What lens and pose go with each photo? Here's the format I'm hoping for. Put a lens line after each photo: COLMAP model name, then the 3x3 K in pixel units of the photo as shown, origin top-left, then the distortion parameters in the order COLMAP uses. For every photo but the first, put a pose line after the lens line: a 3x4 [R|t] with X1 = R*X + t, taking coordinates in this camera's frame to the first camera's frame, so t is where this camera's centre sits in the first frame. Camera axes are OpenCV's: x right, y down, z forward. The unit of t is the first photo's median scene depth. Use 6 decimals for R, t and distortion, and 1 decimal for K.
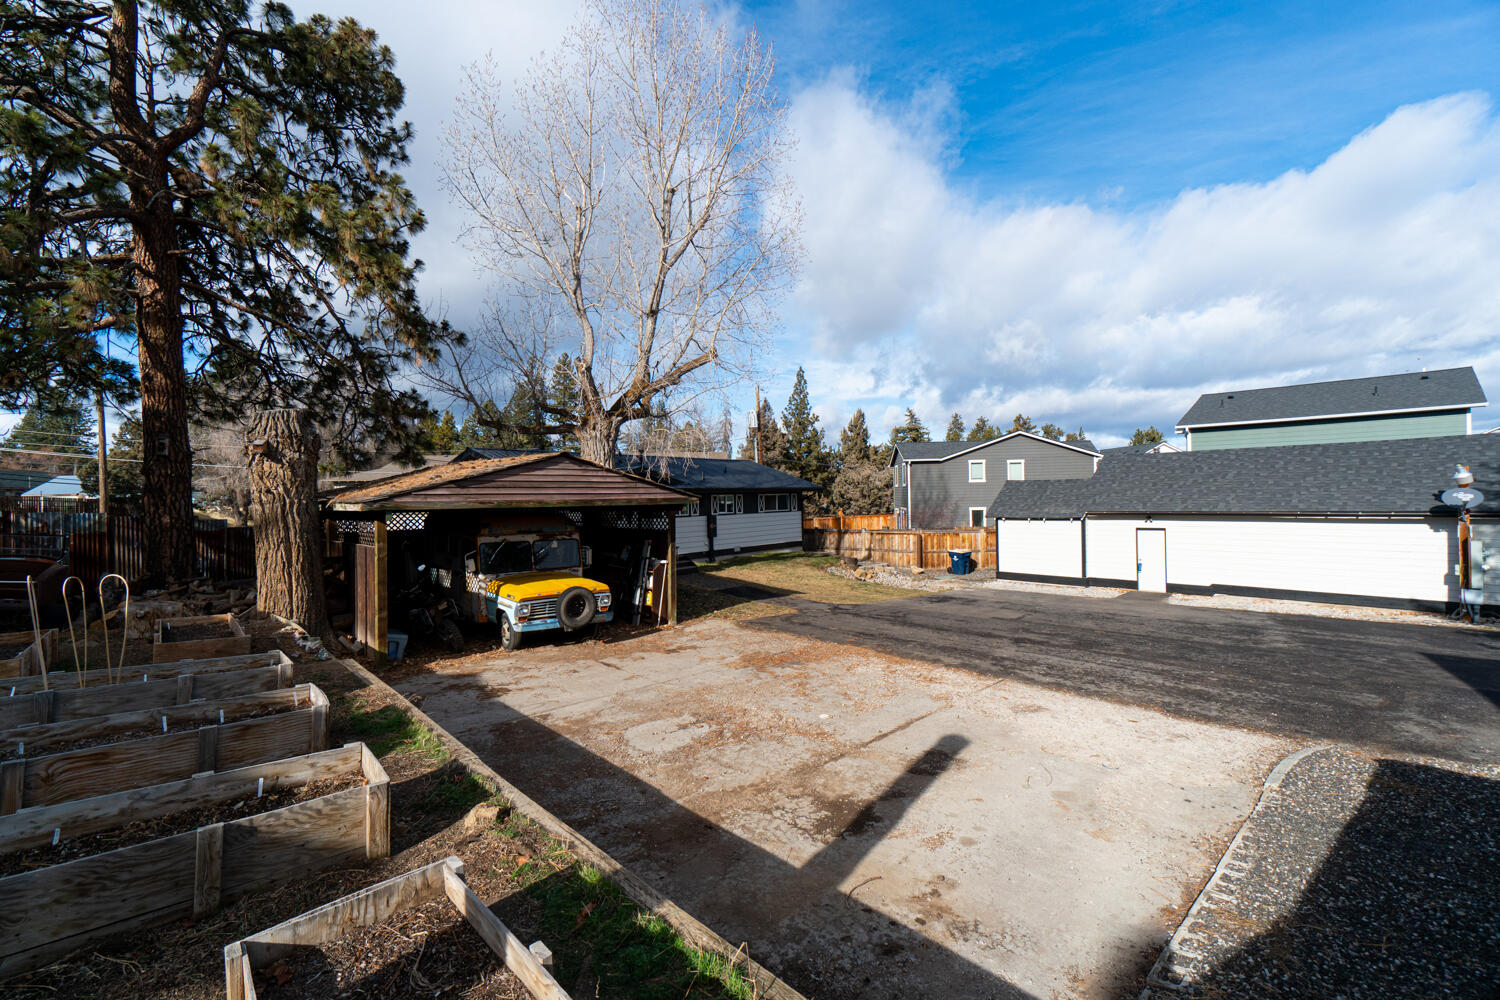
lens RADIAL K [[634.9, 0, 750.0], [0, 634.9, 500.0], [0, 0, 1]] dist [-0.001470, 0.000194]
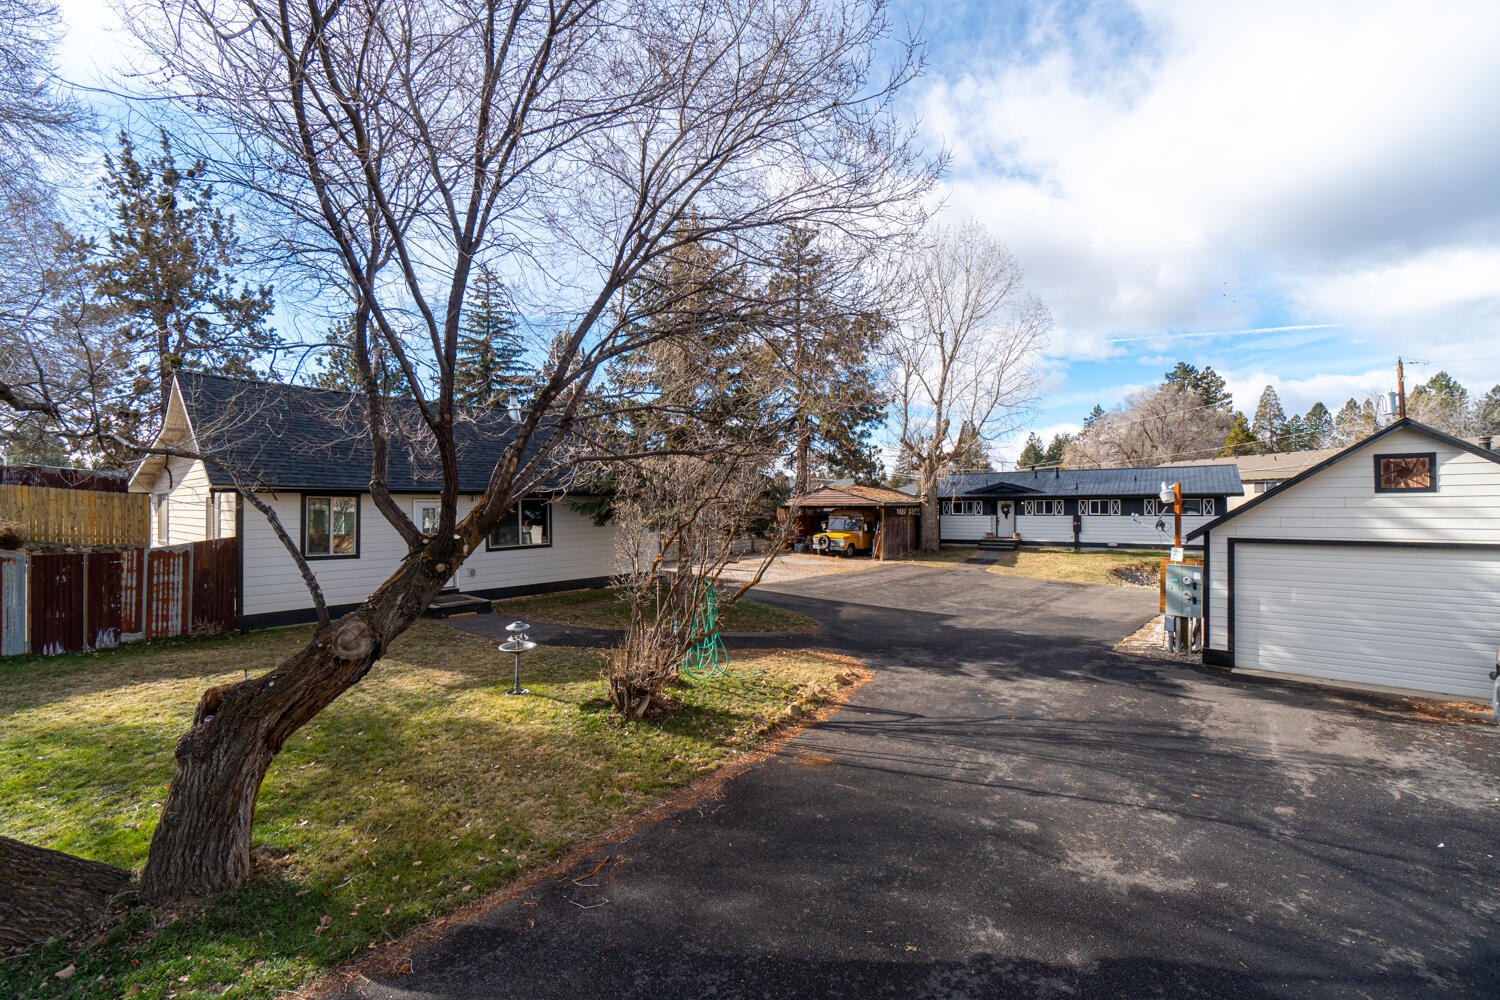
lens RADIAL K [[634.9, 0, 750.0], [0, 634.9, 500.0], [0, 0, 1]] dist [-0.001470, 0.000194]
pose [[0.109697, 0.011832, -0.993895, 1.187622], [-0.001589, 0.999930, 0.011729, -0.022313], [0.993964, 0.000293, 0.109708, 0.182565]]
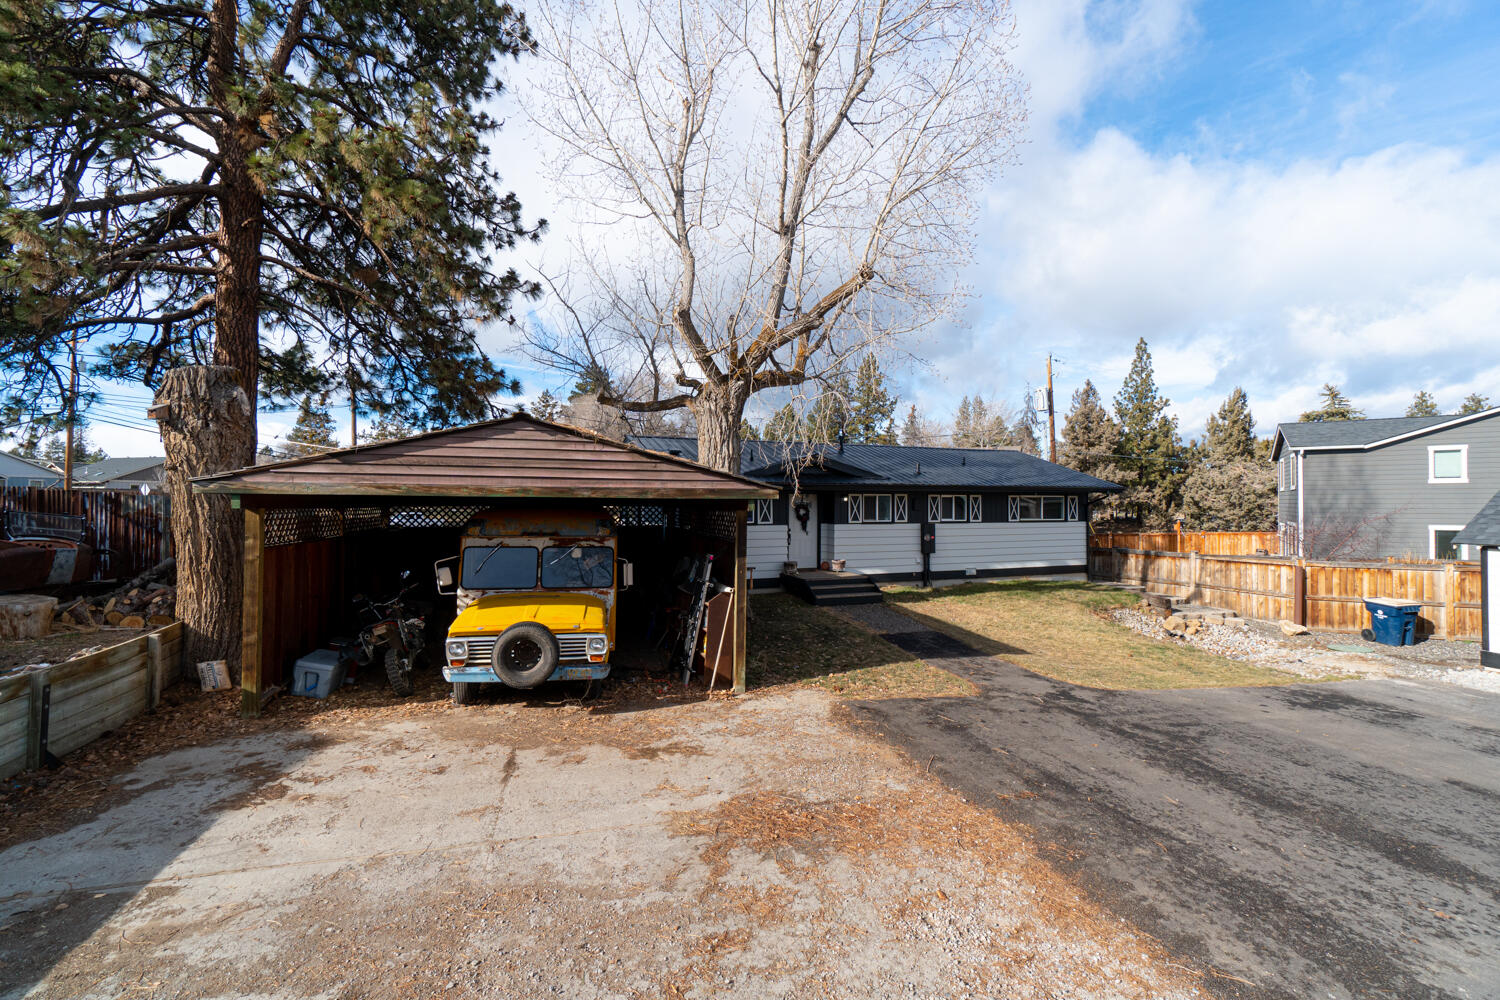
lens RADIAL K [[646.7, 0, 750.0], [0, 646.7, 500.0], [0, 0, 1]] dist [-0.006546, 0.000488]
pose [[0.879287, 0.016291, -0.476014, 0.112708], [-0.020742, 0.999776, -0.004099, 0.005662], [0.475841, 0.013478, 0.879428, 0.259934]]
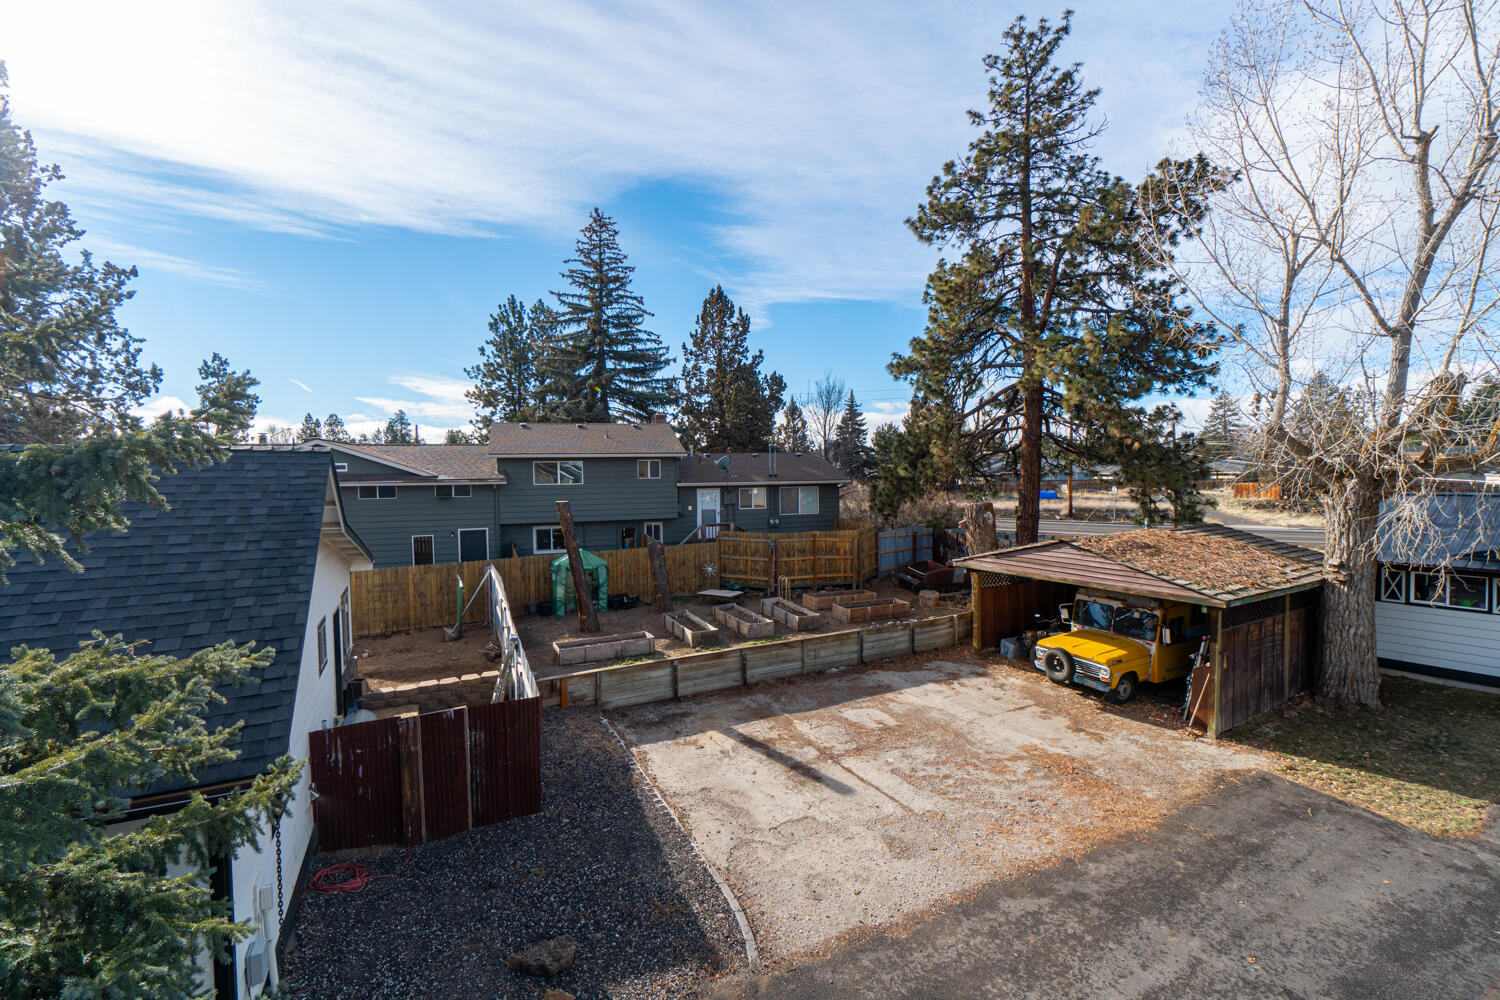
lens RADIAL K [[646.6, 0, 746.0], [0, 646.6, 493.4], [0, 0, 1]] dist [-0.000816, 0.004330]
pose [[-0.278056, 0.050341, -0.959245, 0.539505], [0.013787, 0.998732, 0.048417, -0.116234], [0.960466, 0.000237, -0.278397, 0.370411]]
